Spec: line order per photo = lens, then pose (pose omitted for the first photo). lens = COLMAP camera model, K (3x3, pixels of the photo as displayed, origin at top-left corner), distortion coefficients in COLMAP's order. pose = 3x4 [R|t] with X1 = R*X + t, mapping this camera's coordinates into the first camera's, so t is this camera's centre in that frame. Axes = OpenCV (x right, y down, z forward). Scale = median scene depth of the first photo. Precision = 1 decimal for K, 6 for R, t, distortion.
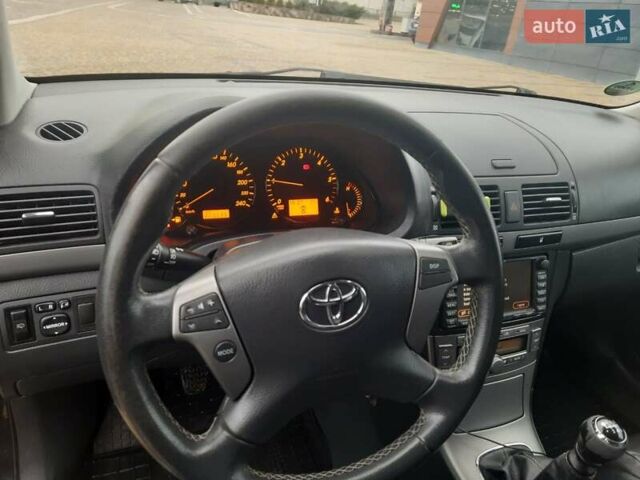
lens RADIAL K [[458.9, 0, 321.5], [0, 458.9, 239.3], [0, 0, 1]] dist [0.080045, -0.076945]
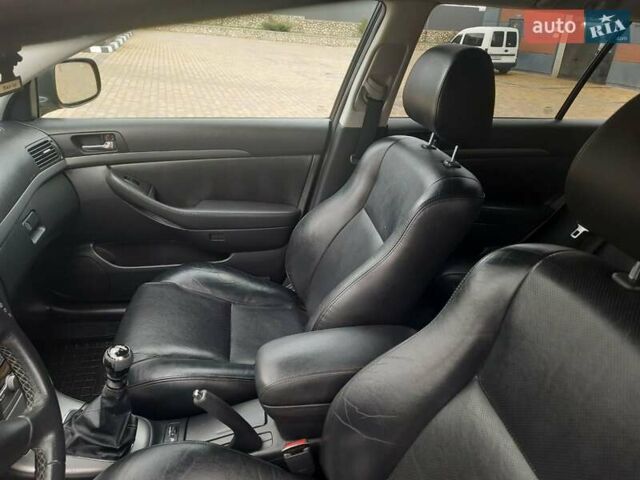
lens RADIAL K [[458.9, 0, 321.5], [0, 458.9, 239.3], [0, 0, 1]] dist [0.080045, -0.076945]
pose [[0.202955, -0.507154, 0.837618, -0.258145], [0.387515, 0.827183, 0.406941, -0.197863], [-0.899245, 0.241999, 0.364411, -0.167962]]
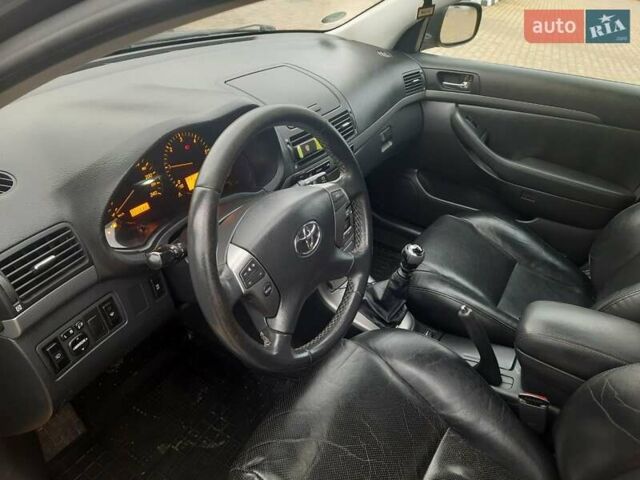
lens RADIAL K [[458.9, 0, 321.5], [0, 458.9, 239.3], [0, 0, 1]] dist [0.080045, -0.076945]
pose [[0.791513, -0.367428, 0.488368, -0.436669], [0.265006, 0.926404, 0.267485, -0.165527], [-0.550708, -0.082298, 0.830631, -0.227328]]
